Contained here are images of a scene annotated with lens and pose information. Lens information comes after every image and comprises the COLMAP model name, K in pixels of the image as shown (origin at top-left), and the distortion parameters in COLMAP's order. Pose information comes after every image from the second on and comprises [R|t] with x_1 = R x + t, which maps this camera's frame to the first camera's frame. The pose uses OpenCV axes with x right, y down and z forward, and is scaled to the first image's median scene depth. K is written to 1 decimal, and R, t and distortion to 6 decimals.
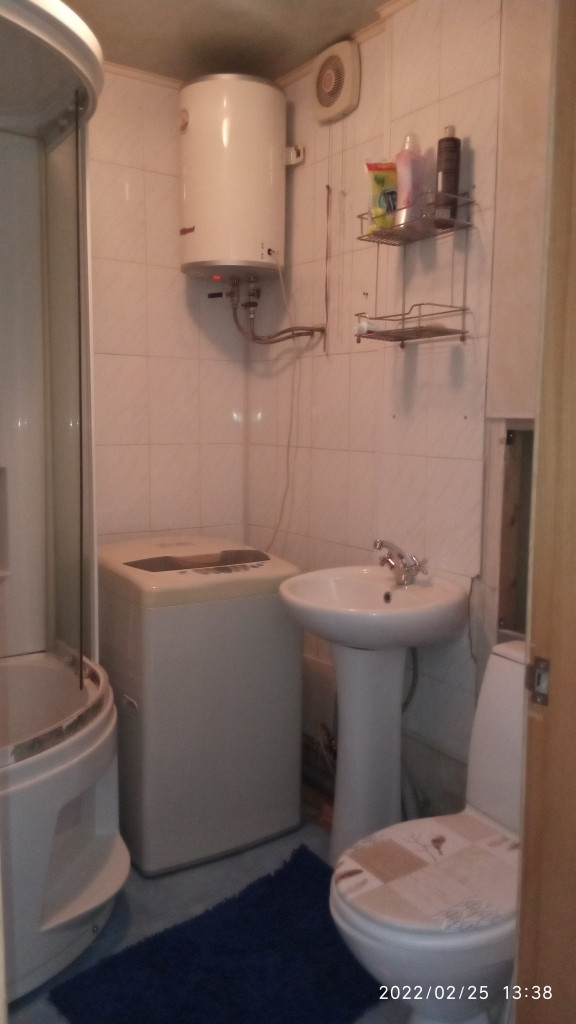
lens RADIAL K [[807.0, 0, 287.8], [0, 807.0, 509.0], [0, 0, 1]] dist [0.114483, -0.203766]
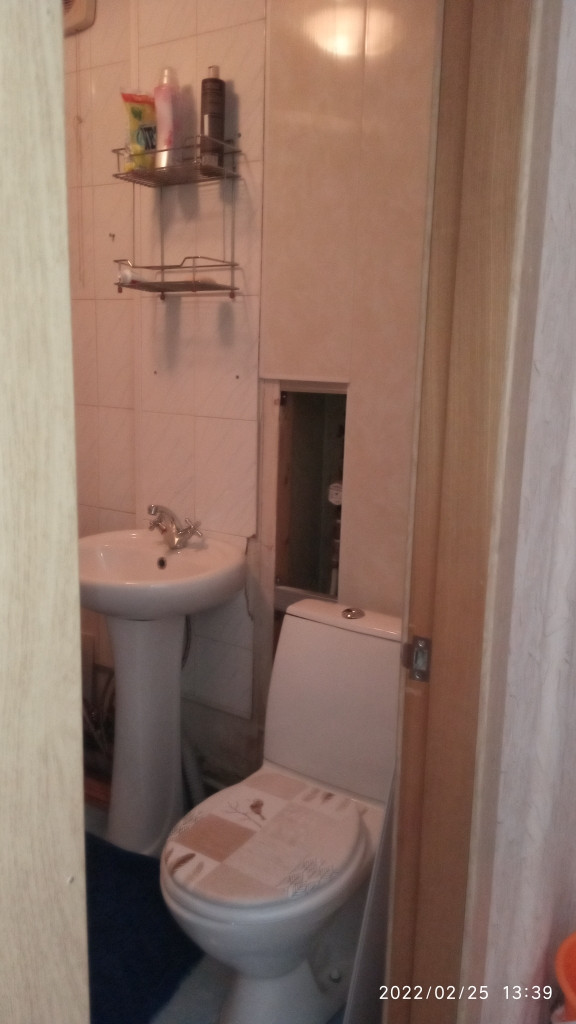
lens RADIAL K [[807.0, 0, 287.8], [0, 807.0, 509.0], [0, 0, 1]] dist [0.114483, -0.203766]
pose [[0.920219, -0.058653, 0.386985, -0.115200], [0.027385, 0.995933, 0.085830, -0.035887], [-0.390445, -0.068385, 0.918083, 0.062134]]
